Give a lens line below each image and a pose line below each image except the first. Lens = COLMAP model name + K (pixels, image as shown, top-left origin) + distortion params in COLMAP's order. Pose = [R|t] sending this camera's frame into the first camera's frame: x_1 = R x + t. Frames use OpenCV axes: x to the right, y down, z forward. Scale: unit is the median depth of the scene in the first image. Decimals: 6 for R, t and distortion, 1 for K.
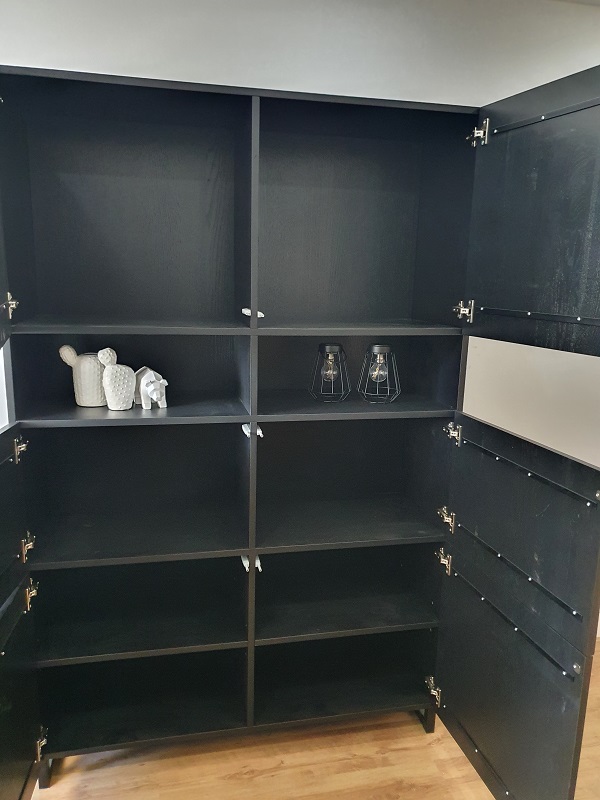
lens RADIAL K [[610.9, 0, 302.3], [0, 610.9, 404.7], [0, 0, 1]] dist [0.002629, 0.009613]
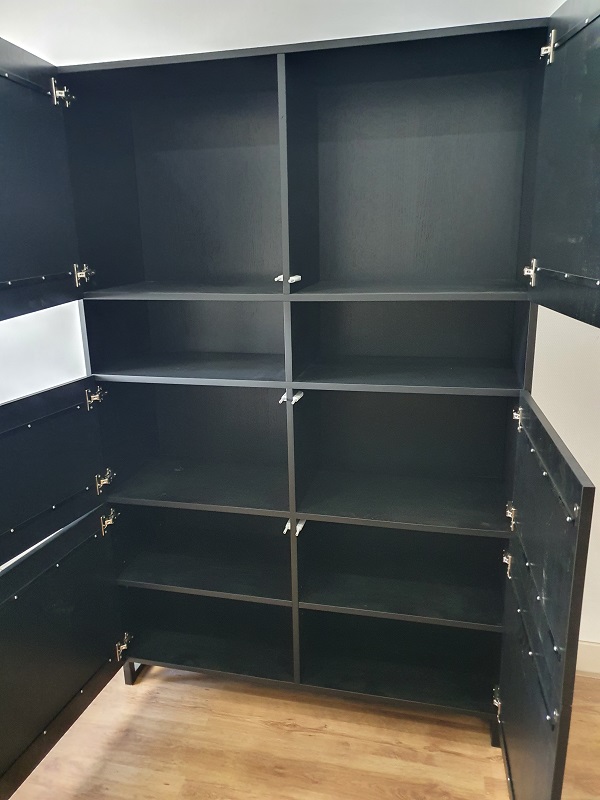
lens RADIAL K [[610.9, 0, 296.9], [0, 610.9, 398.1], [0, 0, 1]] dist [0.002629, 0.009613]
pose [[0.897256, 0.070316, -0.435875, 0.337459], [-0.046355, 0.996783, 0.065379, -0.019823], [0.439070, -0.038457, 0.897630, 0.097595]]
